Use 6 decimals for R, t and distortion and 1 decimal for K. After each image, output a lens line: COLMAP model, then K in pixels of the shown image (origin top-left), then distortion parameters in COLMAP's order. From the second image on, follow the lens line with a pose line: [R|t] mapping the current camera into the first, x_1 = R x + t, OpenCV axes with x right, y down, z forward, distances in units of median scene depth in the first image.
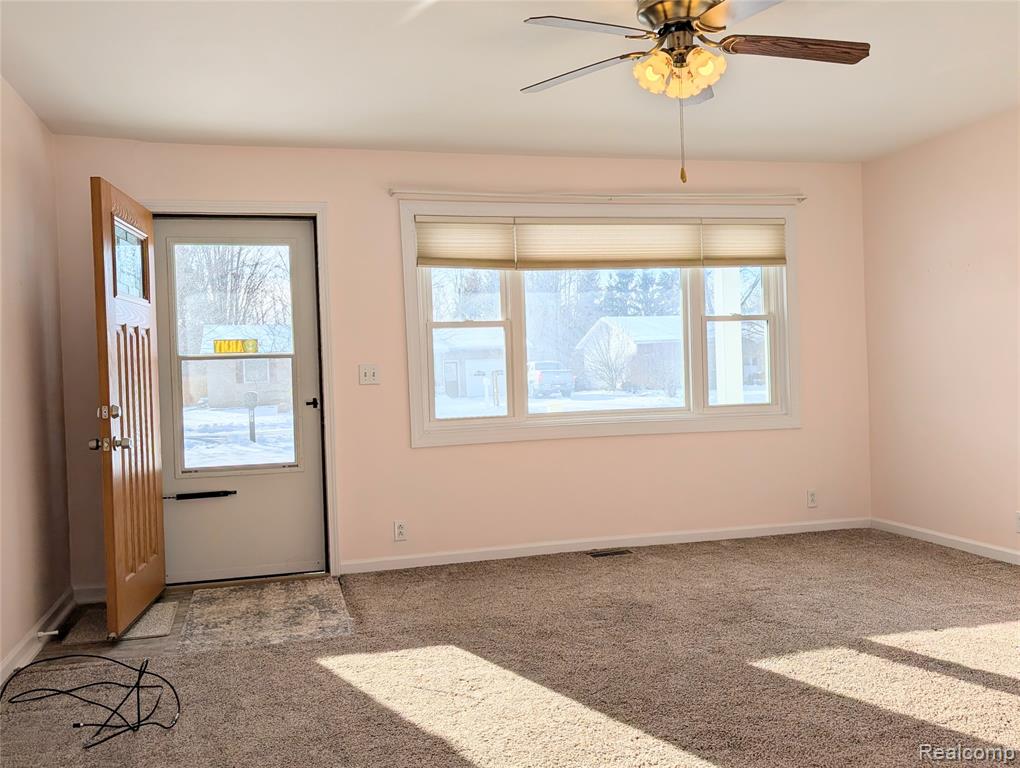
lens RADIAL K [[910.0, 0, 513.7], [0, 910.0, 384.0], [0, 0, 1]] dist [0.015997, -0.038317]
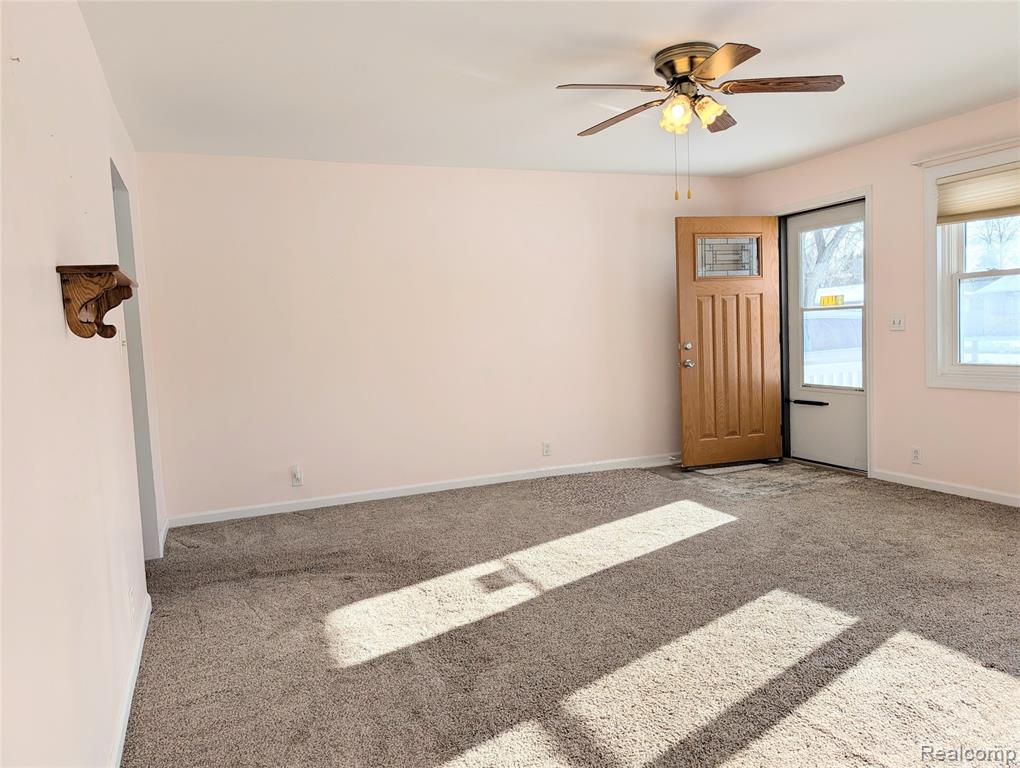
lens RADIAL K [[730.9, 0, 514.2], [0, 730.9, 381.8], [0, 0, 1]] dist [0.035798, 0.000714]
pose [[0.132056, 0.097818, -0.986404, 0.779982], [0.024427, 0.994496, 0.101890, -0.045955], [0.990941, -0.037550, 0.128940, 0.378814]]
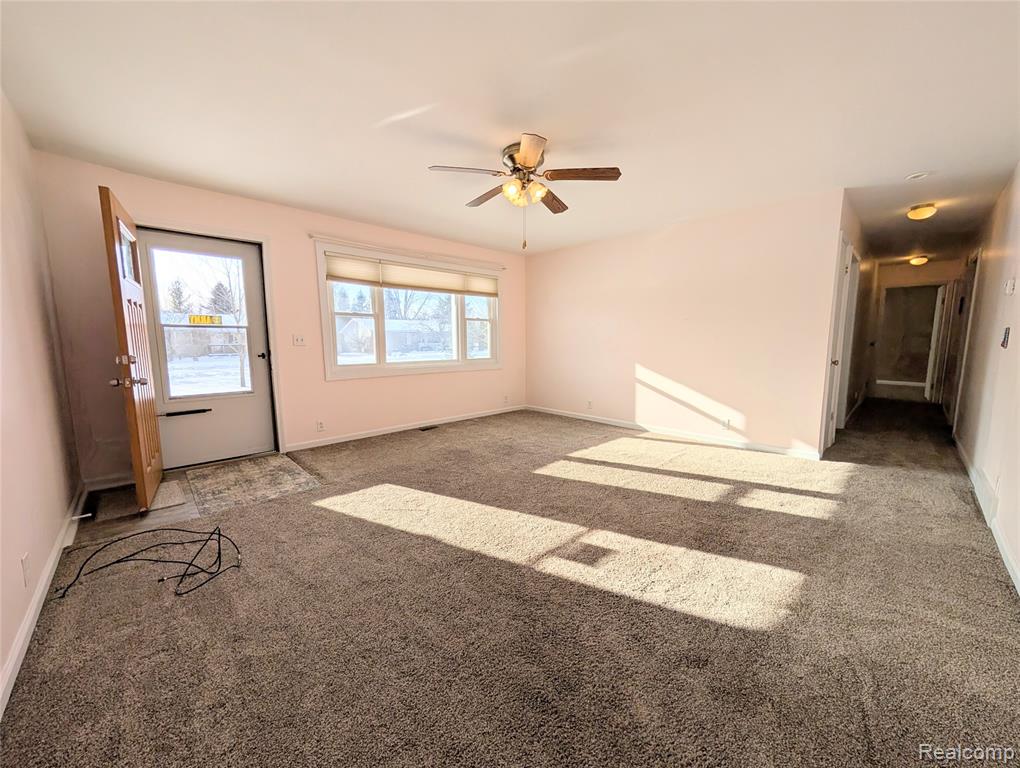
lens RADIAL K [[383.7, 0, 512.8], [0, 383.7, 388.9], [0, 0, 1]] dist [-0.009431, 0.000407]
pose [[0.874990, -0.031145, 0.483138, -0.164882], [-0.016578, 0.995416, 0.094191, 0.007948], [-0.483857, -0.090426, 0.870463, 0.147251]]
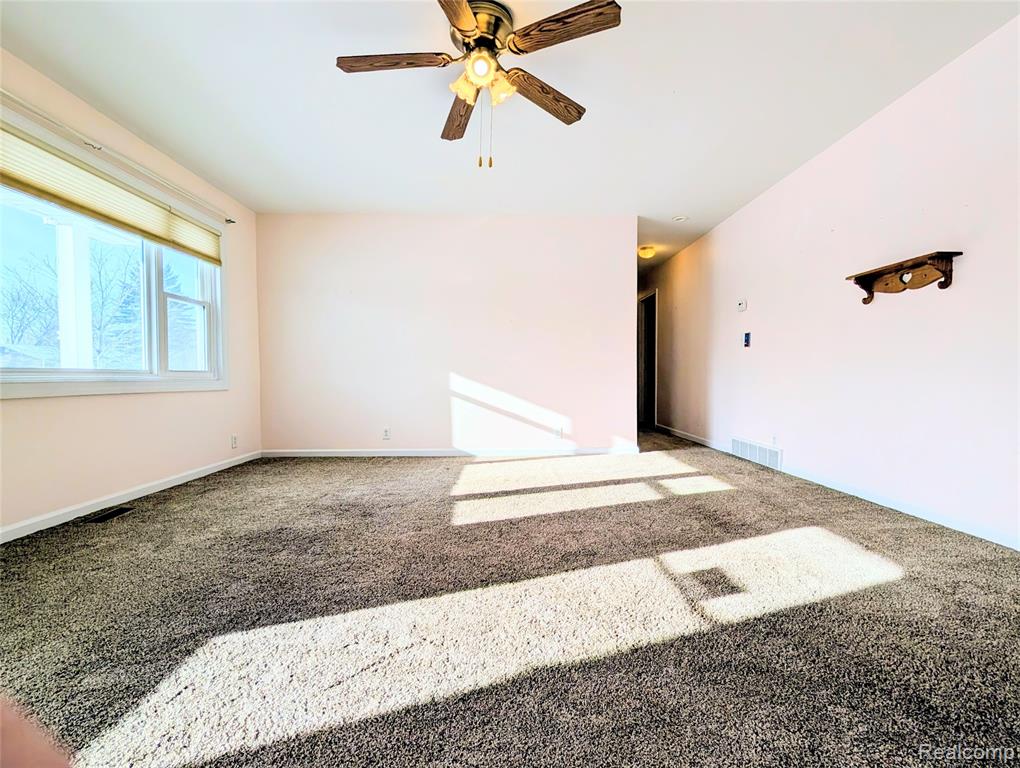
lens RADIAL K [[452.0, 0, 515.5], [0, 452.0, 377.6], [0, 0, 1]] dist [-0.000081, 0.000098]
pose [[0.227566, 0.024503, 0.973454, -0.285331], [0.016792, 0.999436, -0.029082, 0.067639], [-0.973618, 0.022964, 0.227026, 0.511257]]
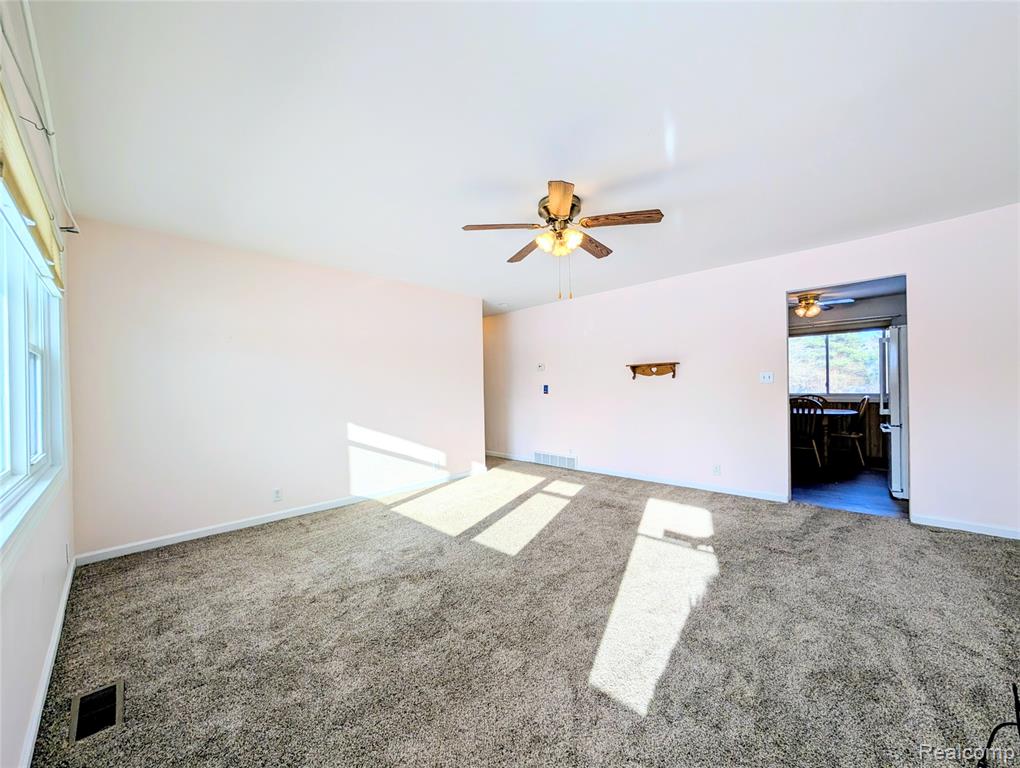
lens RADIAL K [[383.7, 0, 516.1], [0, 383.7, 385.8], [0, 0, 1]] dist [-0.009431, 0.000407]
pose [[-0.517183, 0.041822, 0.854852, -0.295069], [0.049085, 0.998611, -0.019159, -0.016451], [-0.854466, 0.032051, -0.518518, 0.960257]]
